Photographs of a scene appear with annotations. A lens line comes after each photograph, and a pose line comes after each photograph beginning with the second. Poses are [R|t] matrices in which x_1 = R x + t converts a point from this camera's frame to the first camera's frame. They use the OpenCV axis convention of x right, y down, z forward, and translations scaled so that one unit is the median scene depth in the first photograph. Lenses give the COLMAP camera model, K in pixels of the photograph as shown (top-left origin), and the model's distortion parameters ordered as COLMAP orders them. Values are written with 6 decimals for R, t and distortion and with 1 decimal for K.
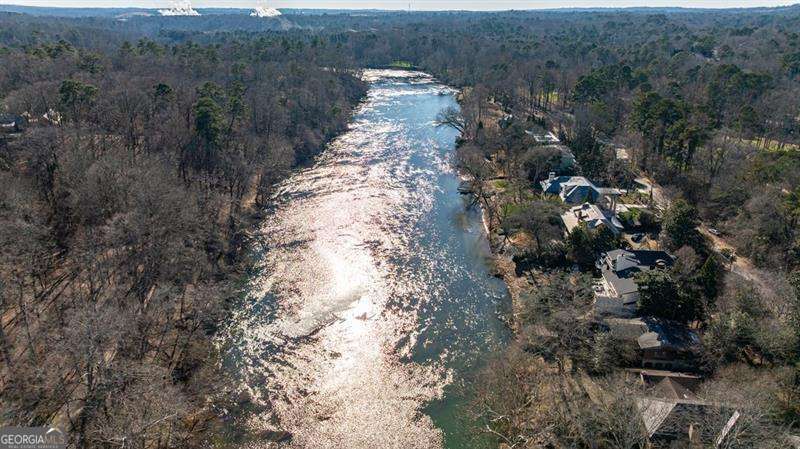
lens RADIAL K [[558.3, 0, 400.0], [0, 558.3, 224.5], [0, 0, 1]] dist [-0.004104, -0.001508]
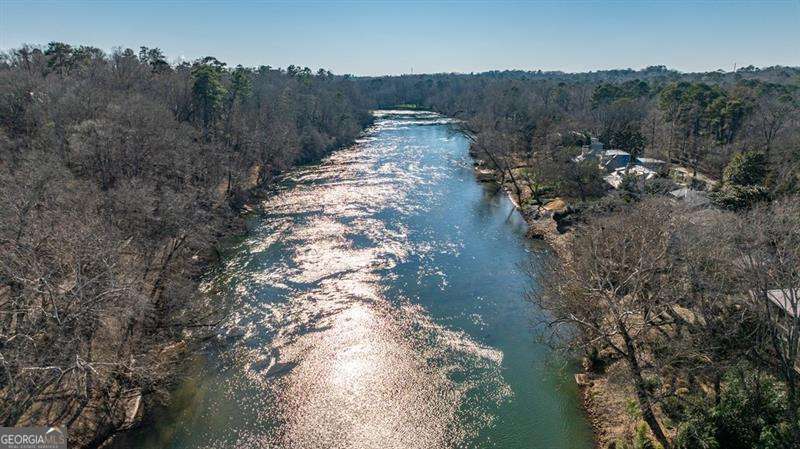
lens RADIAL K [[557.7, 0, 400.0], [0, 557.7, 224.5], [0, 0, 1]] dist [0.005897, 0.001733]
pose [[0.999944, -0.009827, -0.003850, -0.020548], [0.009250, 0.991622, -0.128845, 0.123201], [0.005084, 0.128802, 0.991657, 0.100906]]
